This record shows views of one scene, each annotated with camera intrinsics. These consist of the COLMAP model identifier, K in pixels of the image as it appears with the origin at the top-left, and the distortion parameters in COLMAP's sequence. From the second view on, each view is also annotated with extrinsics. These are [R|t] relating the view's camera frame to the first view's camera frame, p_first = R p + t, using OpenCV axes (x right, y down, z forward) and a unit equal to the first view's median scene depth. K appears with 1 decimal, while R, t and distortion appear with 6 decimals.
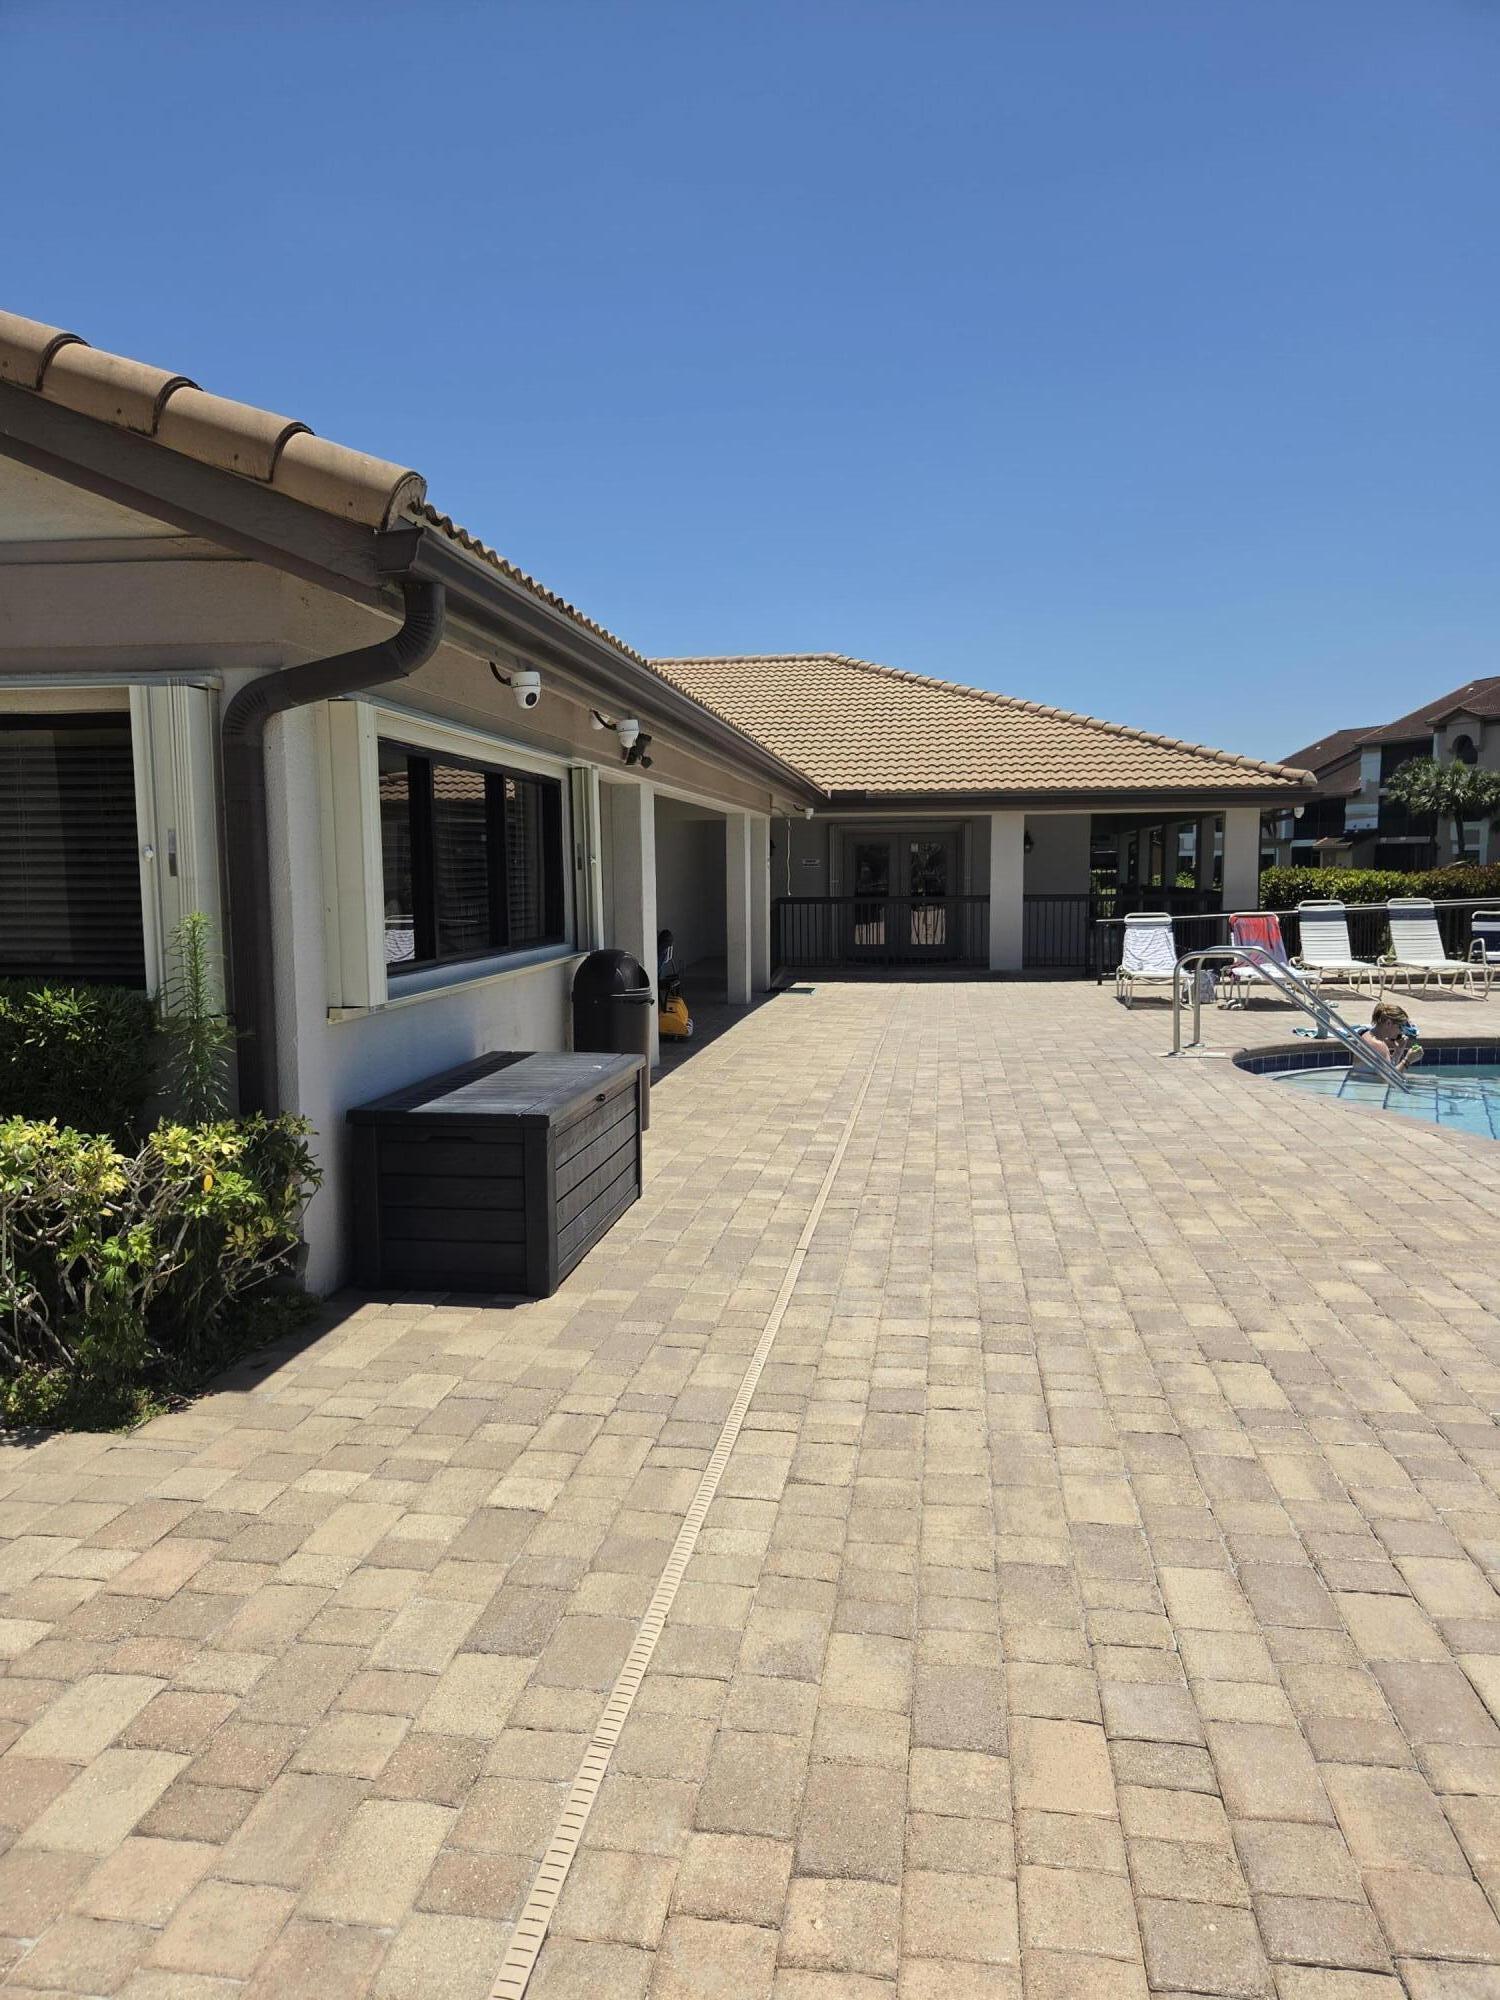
lens RADIAL K [[1336.4, 0, 751.4], [0, 1336.4, 1001.5], [0, 0, 1]] dist [0.046396, -0.038017]
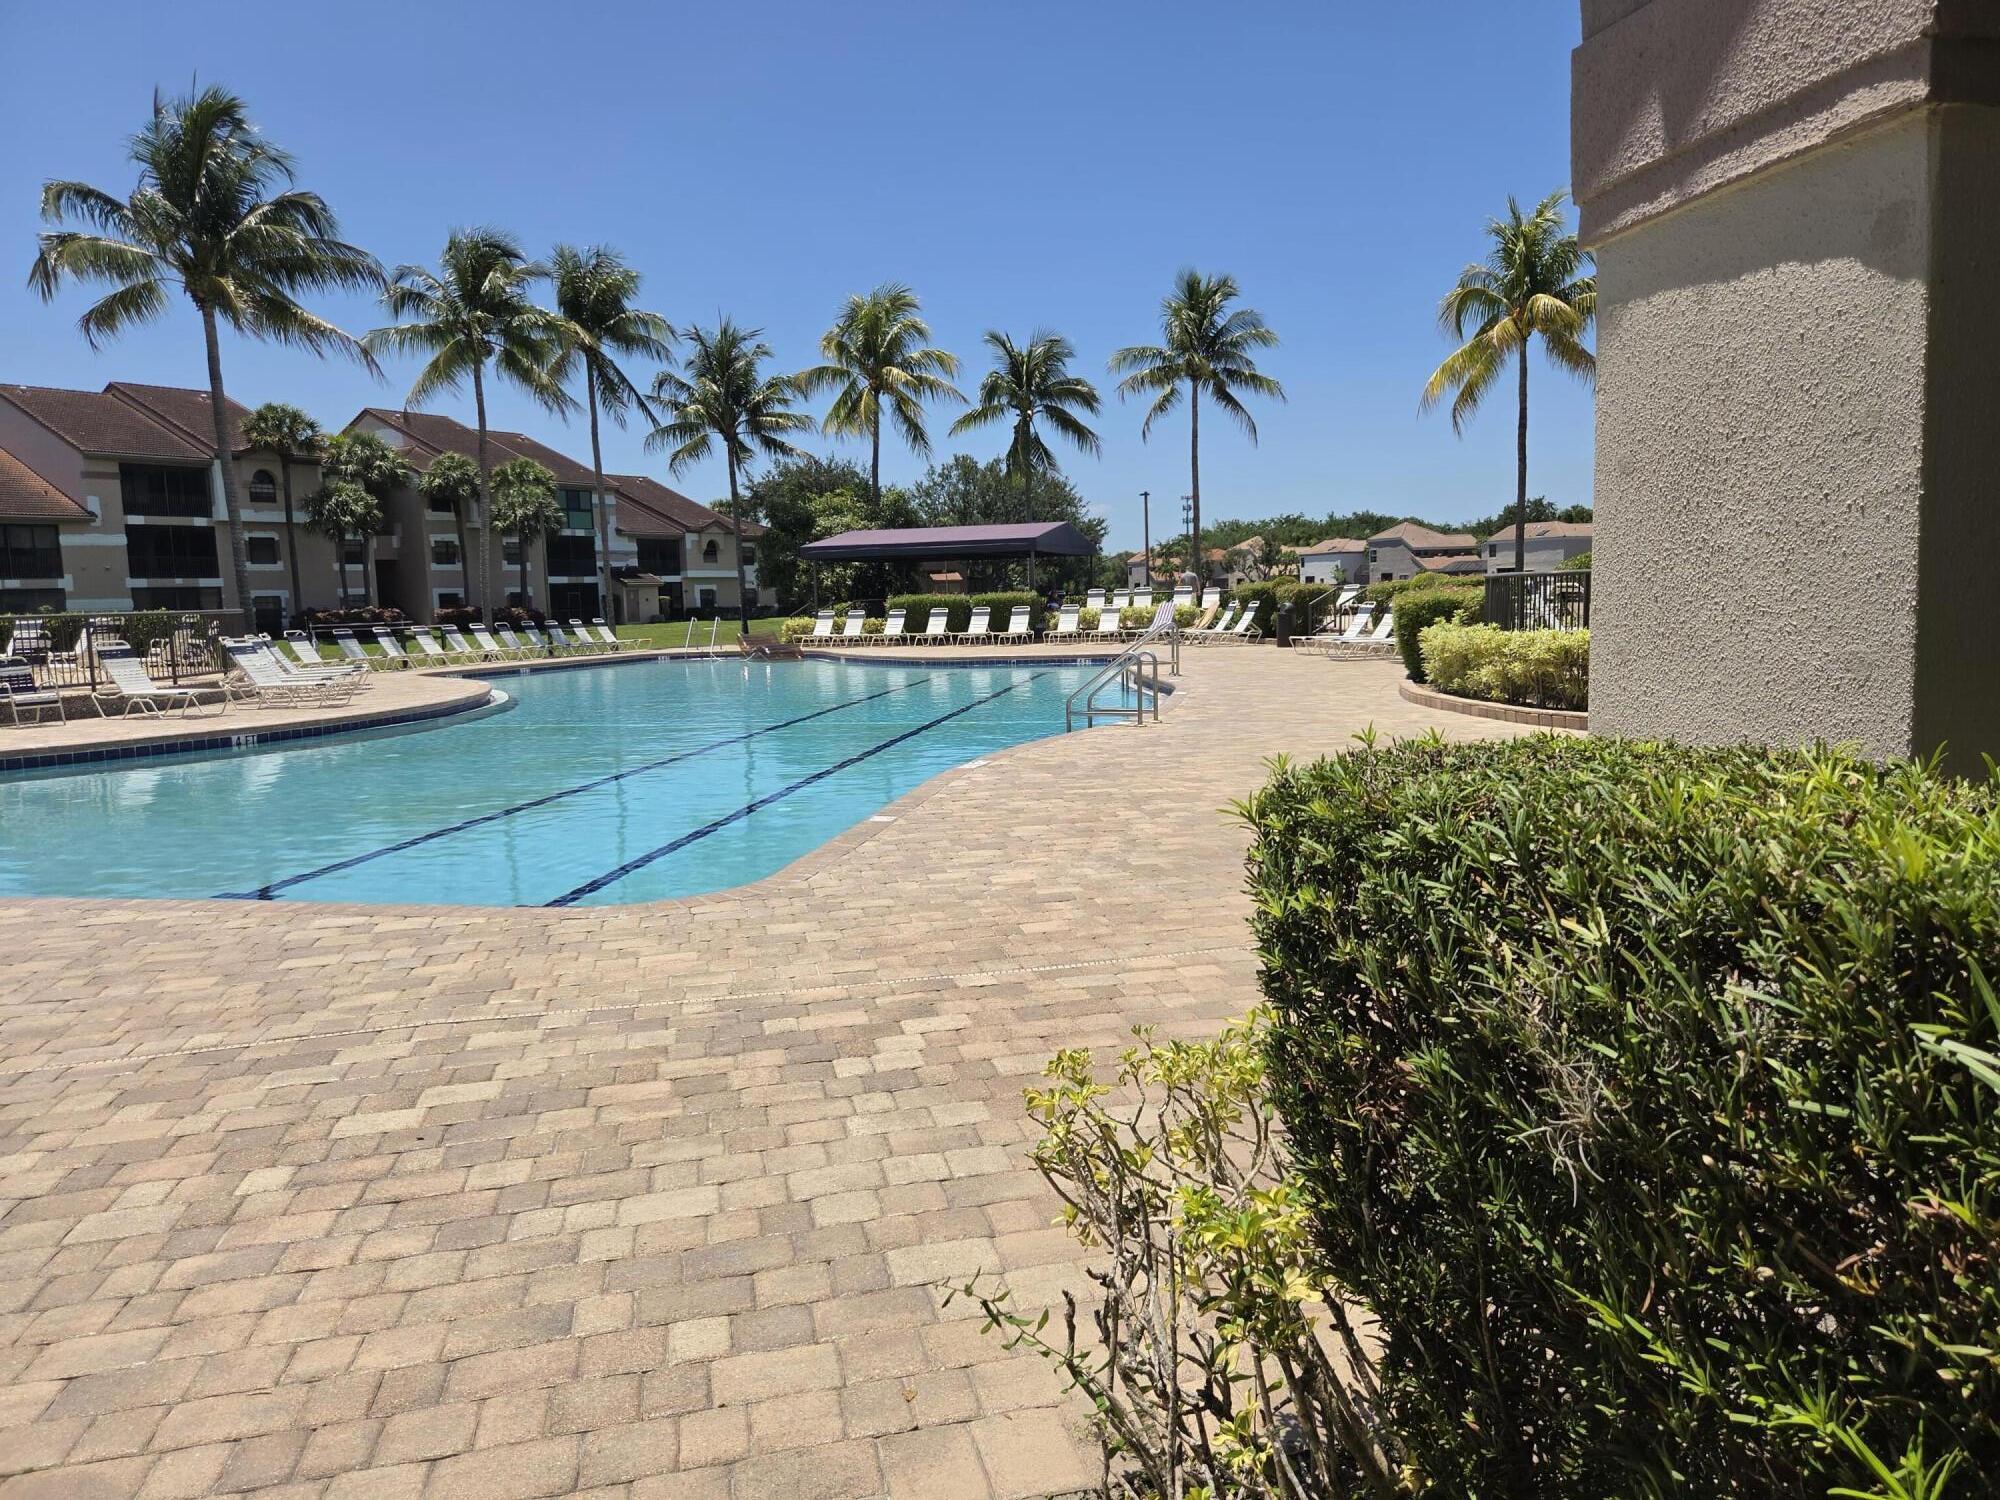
lens RADIAL K [[1336.4, 0, 1011.4], [0, 1336.4, 750.2], [0, 0, 1]] dist [0.046396, -0.038017]
pose [[-0.369811, -0.099642, 0.923749, -1.936060], [0.126515, 0.979572, 0.156312, -0.059883], [-0.920453, 0.174674, -0.349650, 0.685452]]
